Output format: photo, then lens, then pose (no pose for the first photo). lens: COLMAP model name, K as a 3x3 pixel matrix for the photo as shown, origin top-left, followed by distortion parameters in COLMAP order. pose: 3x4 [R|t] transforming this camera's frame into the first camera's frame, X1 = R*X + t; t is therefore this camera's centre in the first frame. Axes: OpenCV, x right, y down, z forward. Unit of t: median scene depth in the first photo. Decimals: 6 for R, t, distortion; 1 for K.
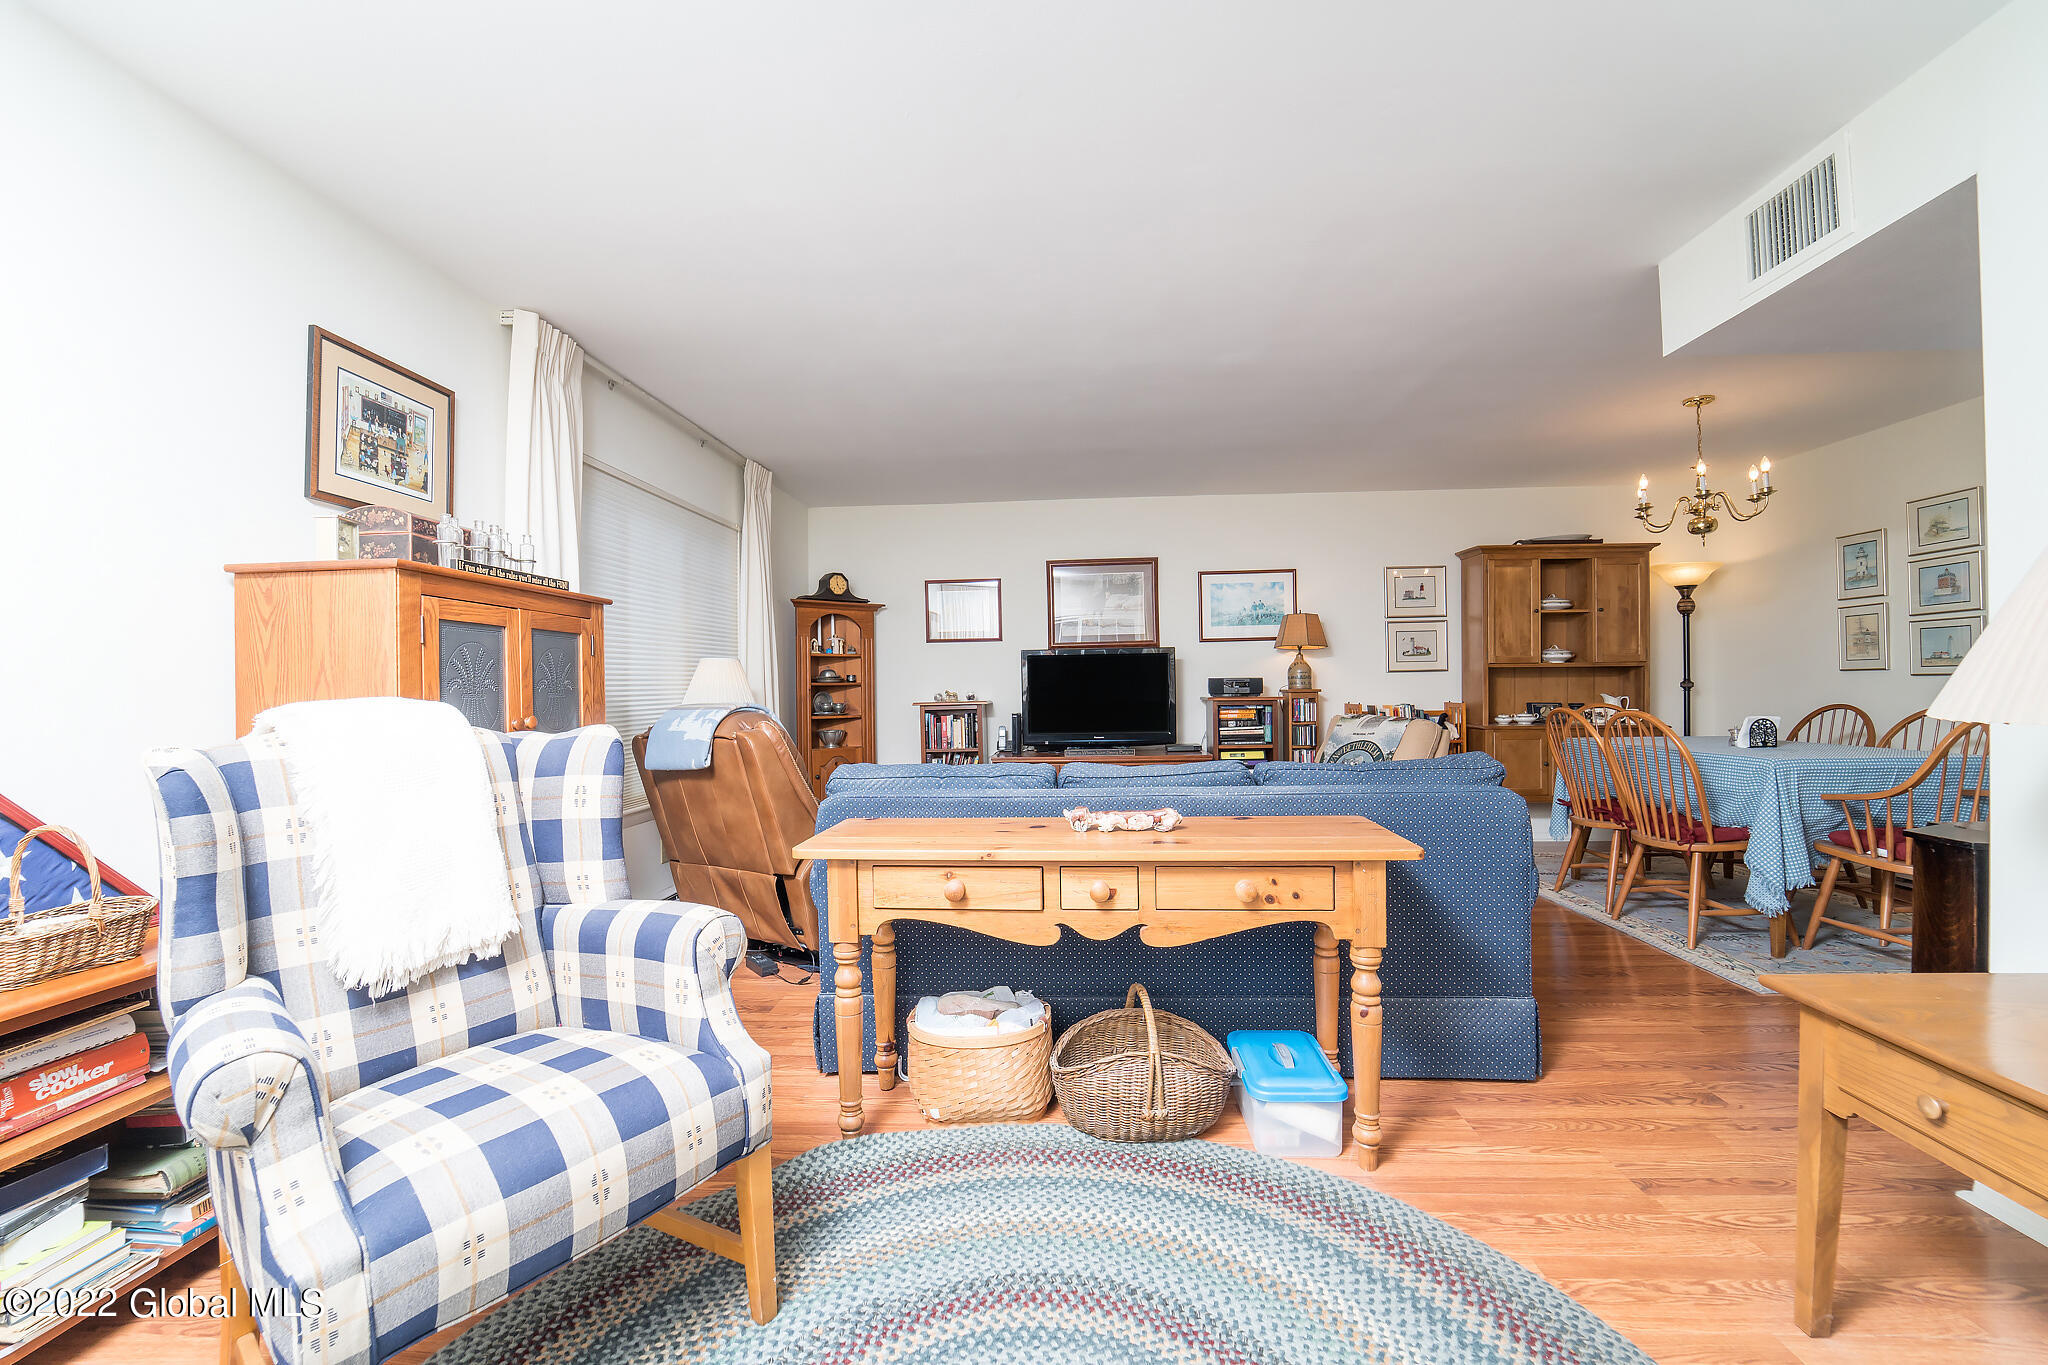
lens RADIAL K [[851.5, 0, 1021.3], [0, 851.5, 686.4], [0, 0, 1]] dist [-0.018356, -0.000218]
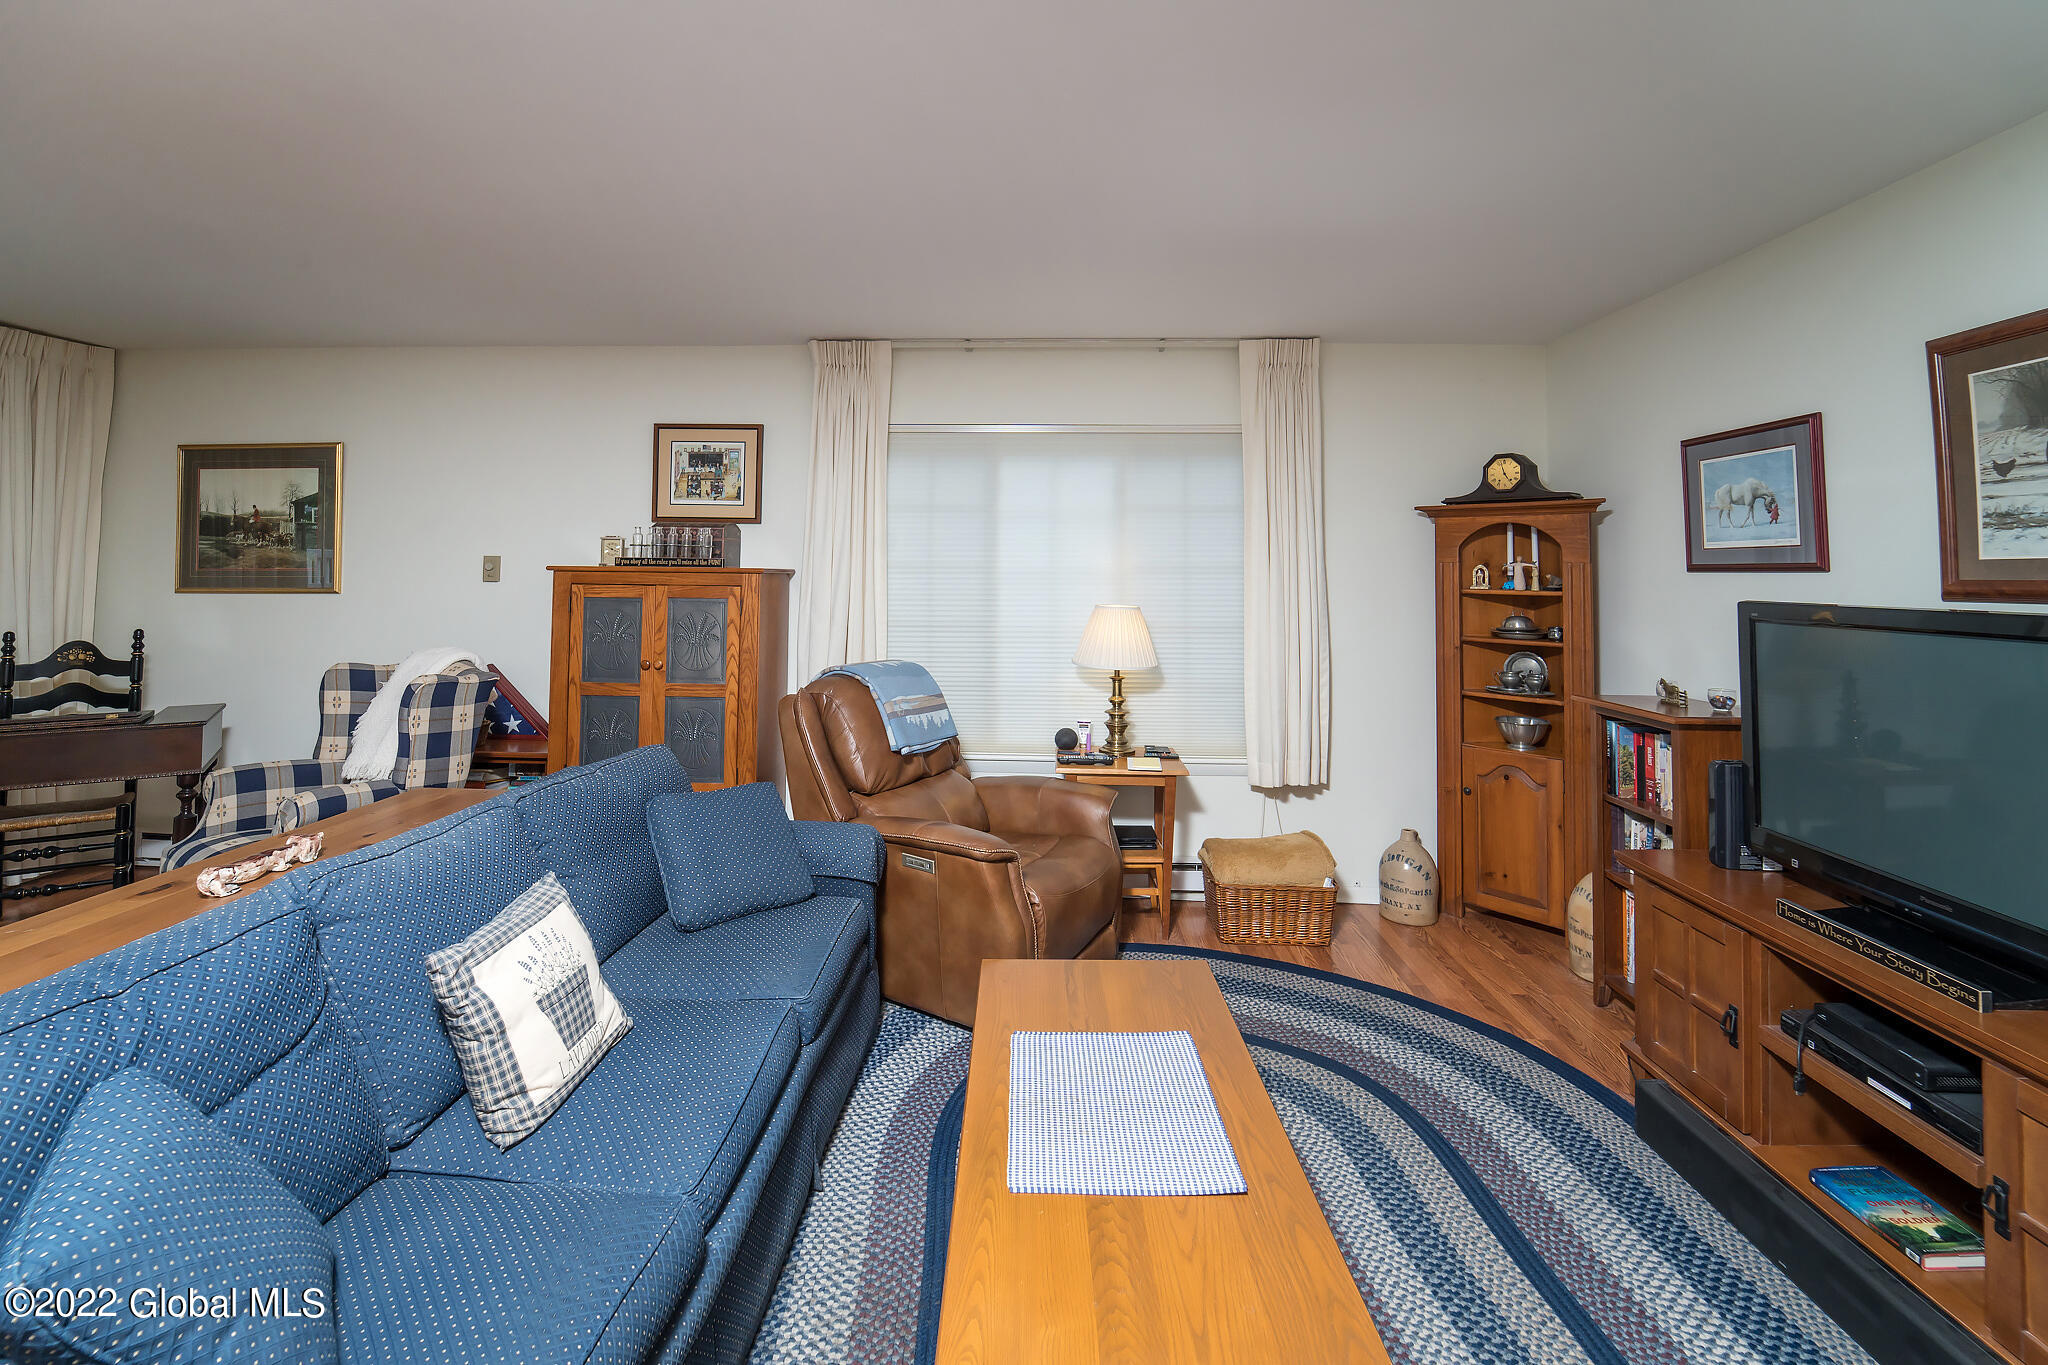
lens RADIAL K [[889.1, 0, 1023.7], [0, 889.1, 542.5], [0, 0, 1]] dist [-0.014661, -0.000208]
pose [[0.026518, -0.014928, -0.999537, 0.906102], [-0.007704, 0.999856, -0.015137, -0.142406], [0.999619, 0.008101, 0.026399, 1.527093]]
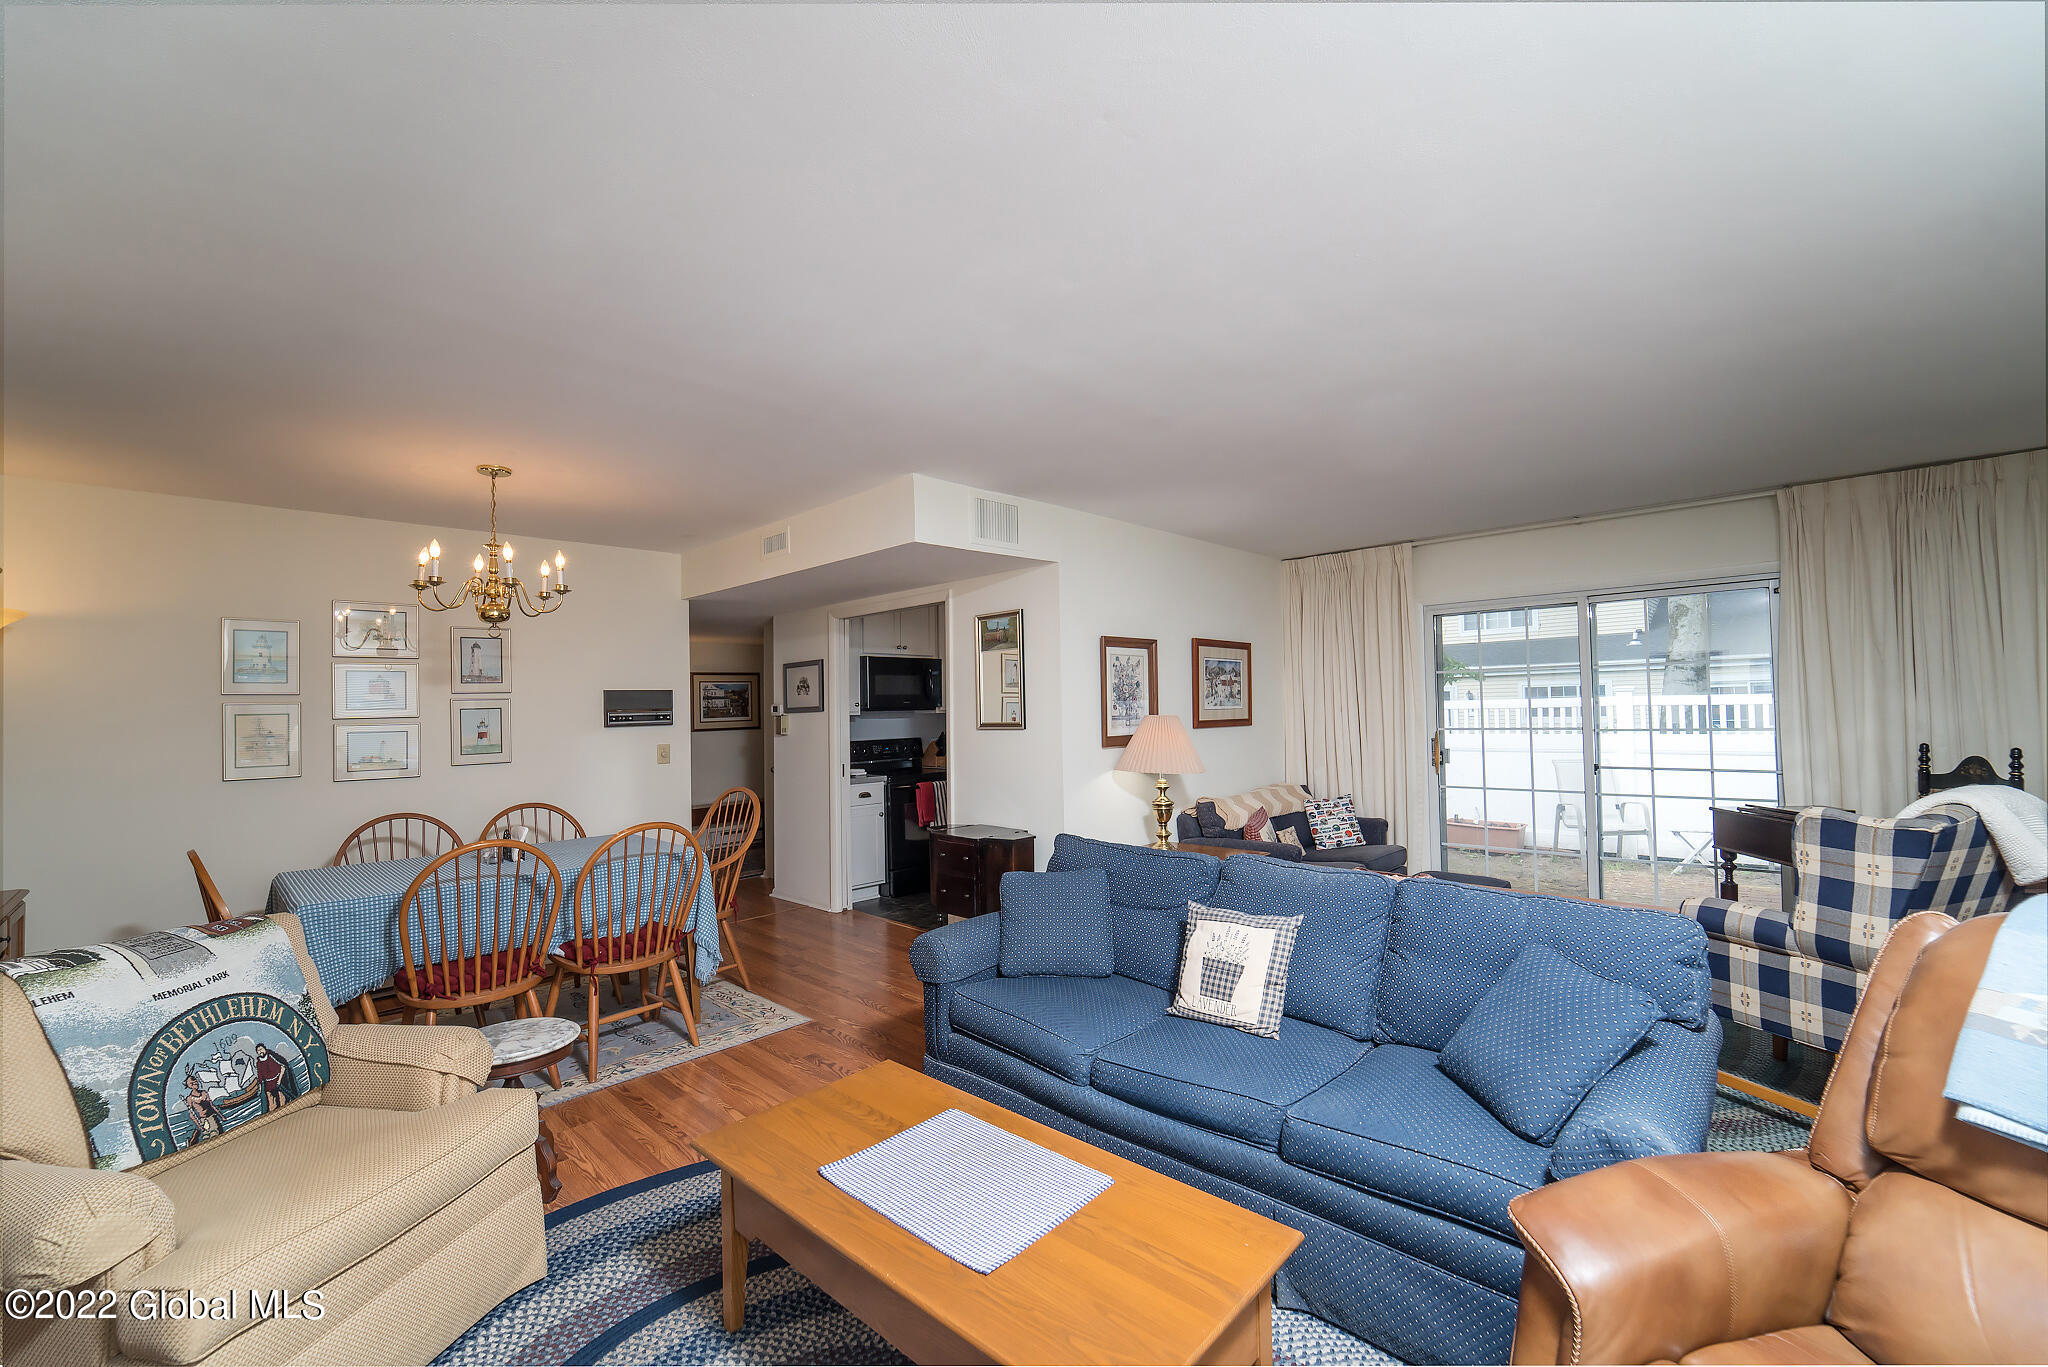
lens RADIAL K [[851.5, 0, 1052.1], [0, 851.5, 695.7], [0, 0, 1]] dist [-0.018356, -0.000218]
pose [[-0.758308, 0.042324, 0.650521, -0.326219], [0.033413, 0.999102, -0.026054, -0.108301], [-0.651039, 0.001979, -0.759042, 2.103360]]
